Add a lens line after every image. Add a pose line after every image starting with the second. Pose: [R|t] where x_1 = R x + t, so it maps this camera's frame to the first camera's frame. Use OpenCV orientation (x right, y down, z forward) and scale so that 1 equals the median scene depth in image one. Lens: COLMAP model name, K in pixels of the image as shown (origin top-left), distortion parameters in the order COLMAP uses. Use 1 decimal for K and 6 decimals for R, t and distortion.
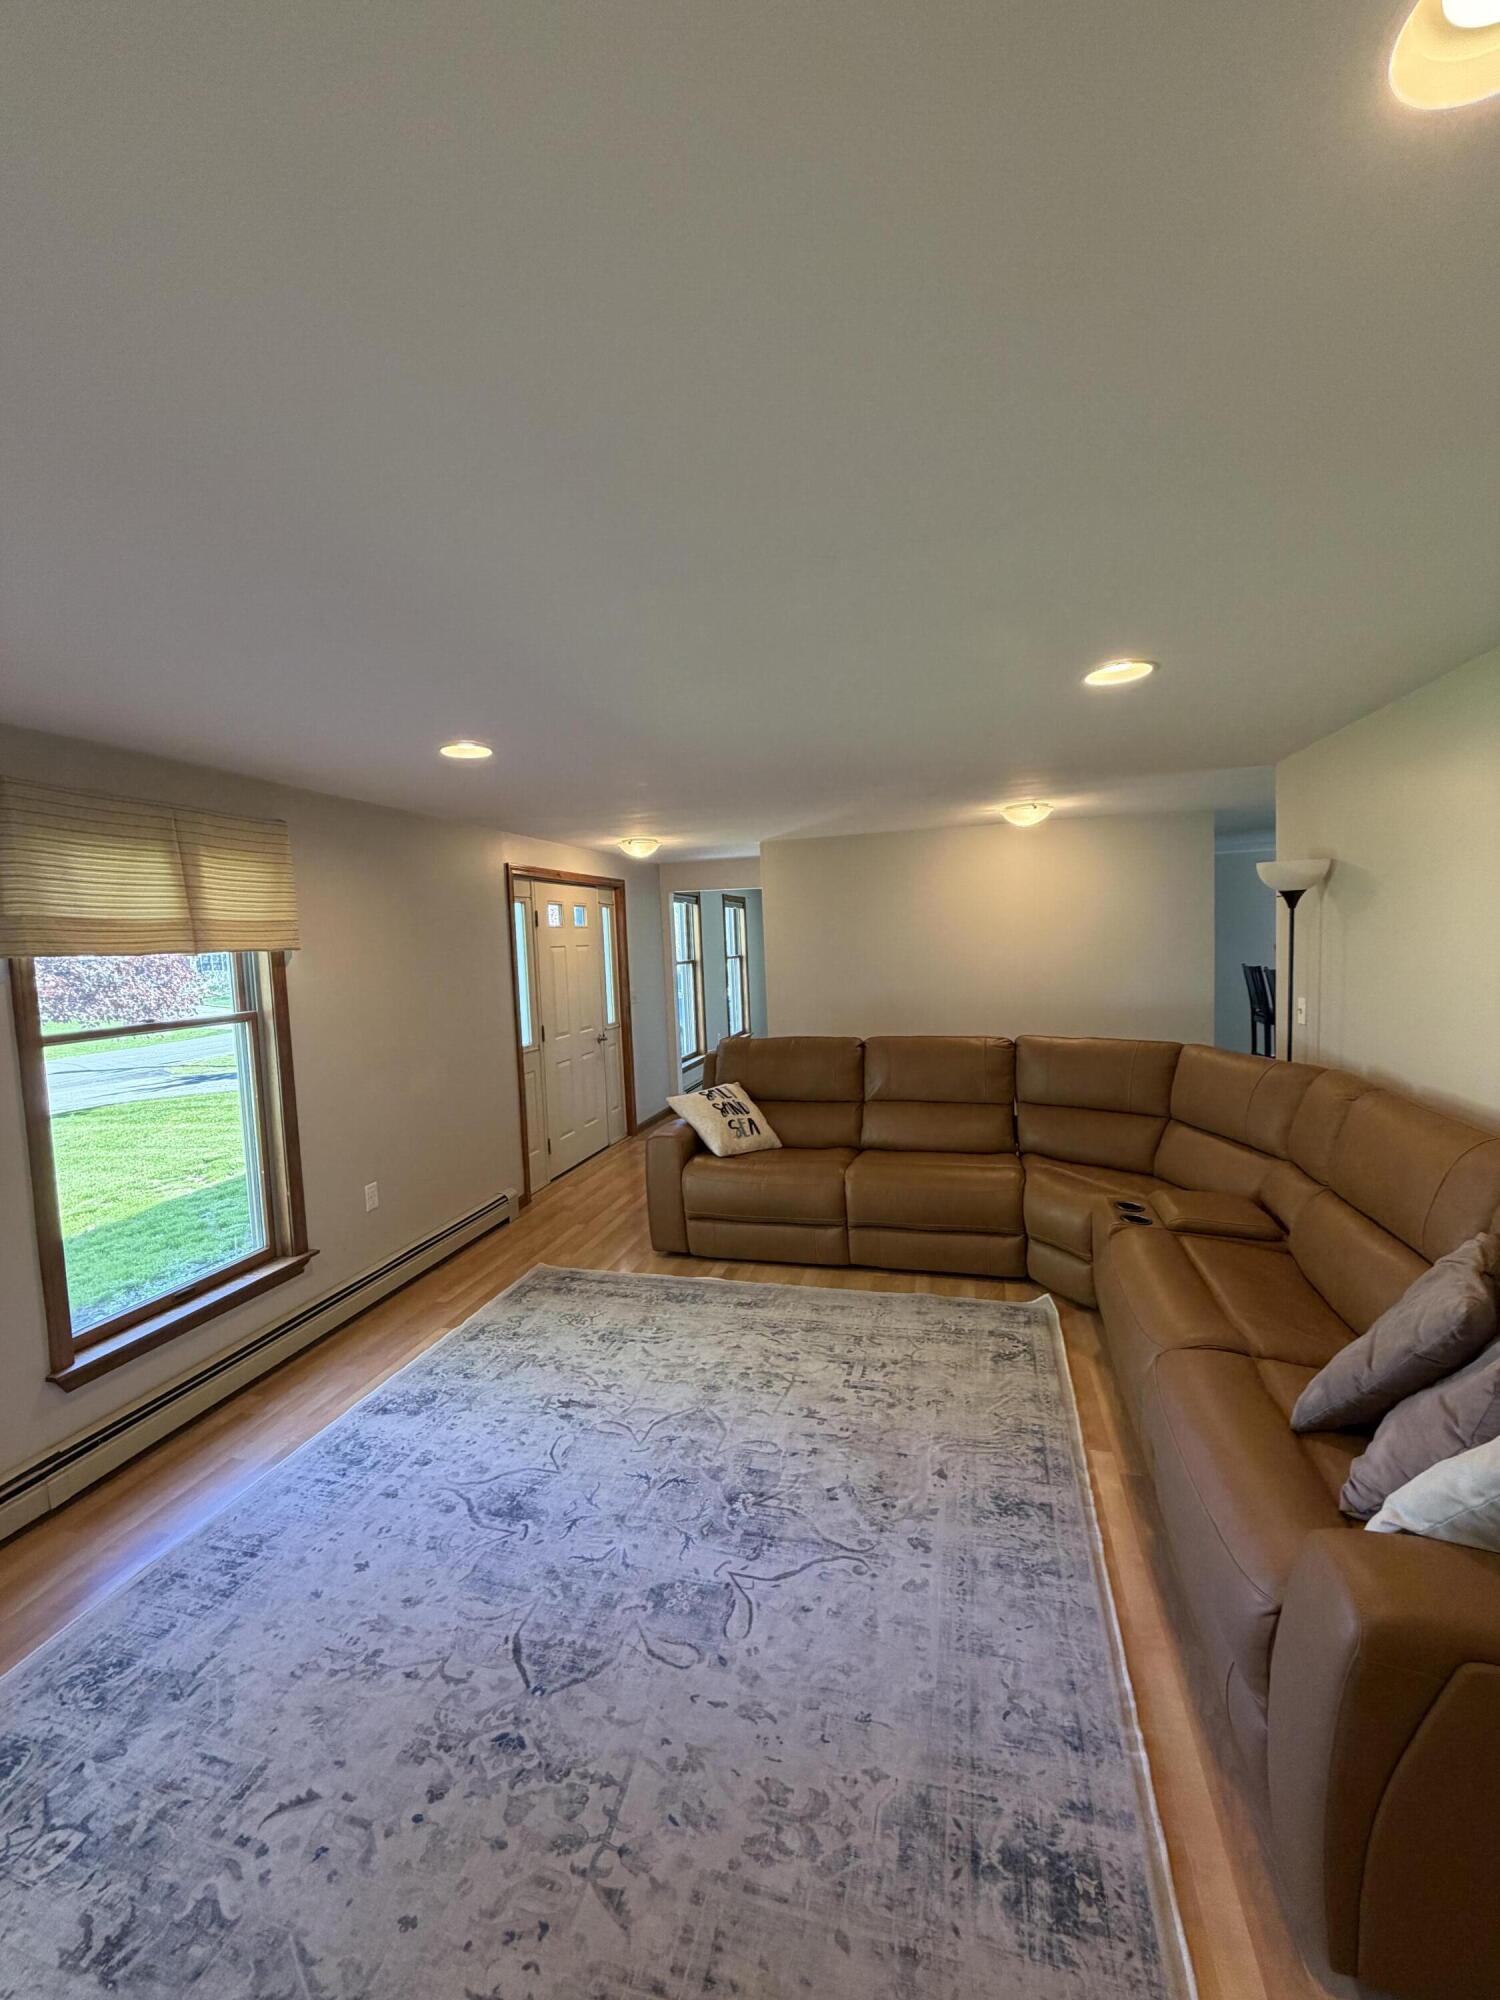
lens RADIAL K [[792.7, 0, 753.9], [0, 792.7, 997.1], [0, 0, 1]] dist [0.001878, 0.000324]
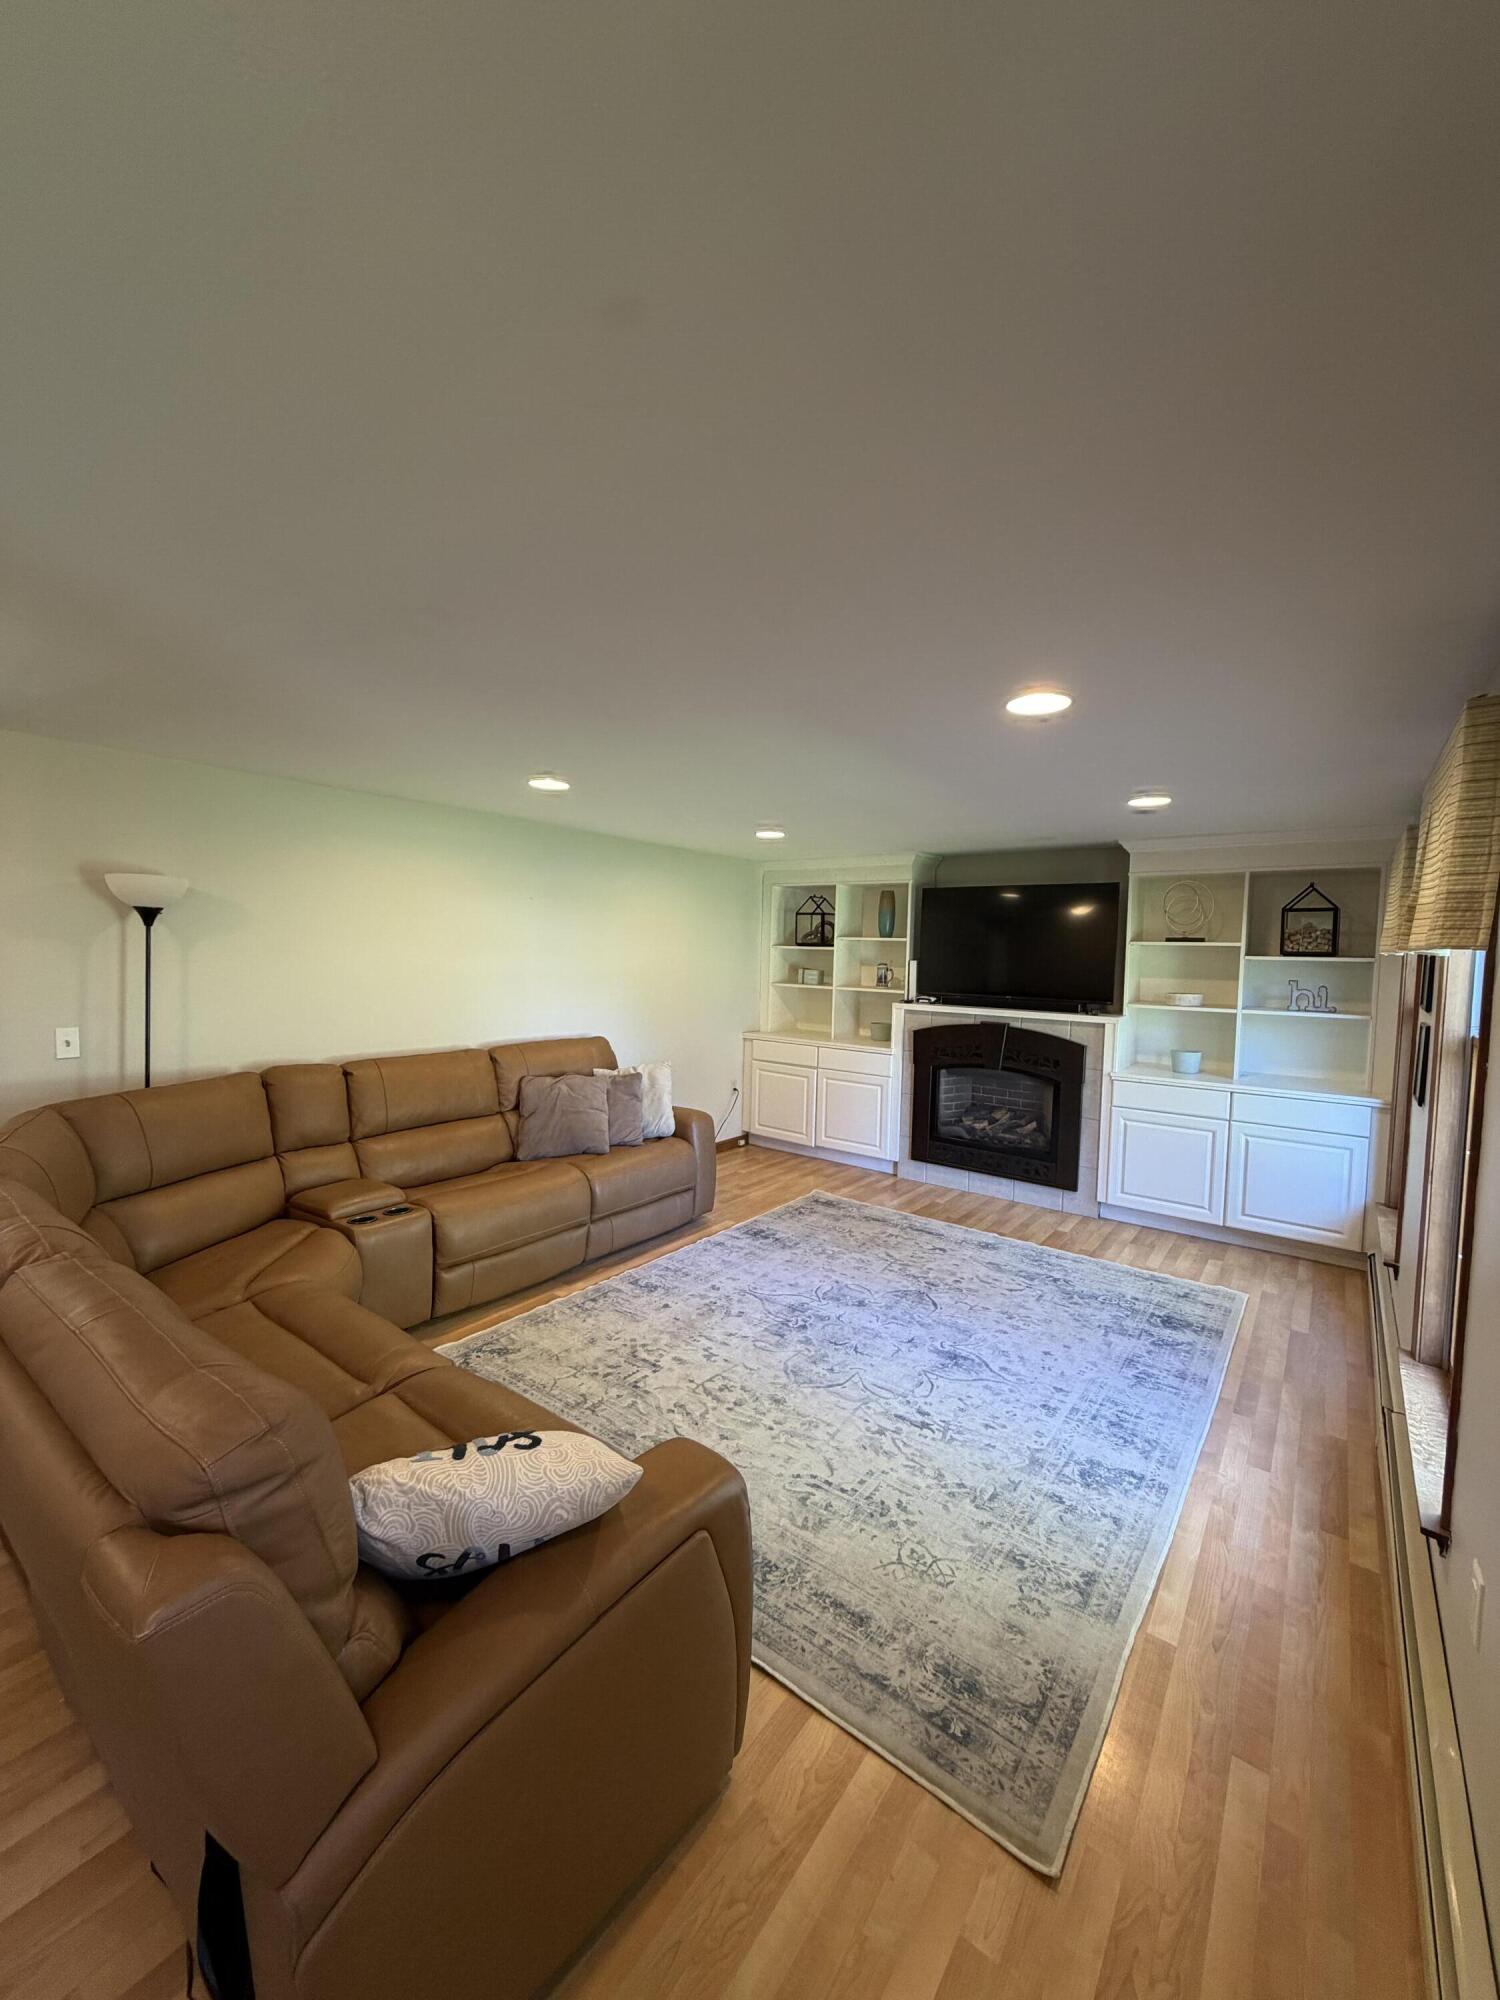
lens RADIAL K [[792.7, 0, 750.1], [0, 792.7, 996.6], [0, 0, 1]] dist [0.001878, 0.000324]
pose [[-0.927894, -0.001707, 0.372841, -0.432206], [0.043745, 0.992584, 0.113414, -0.133357], [-0.370269, 0.121547, -0.920938, 2.063502]]
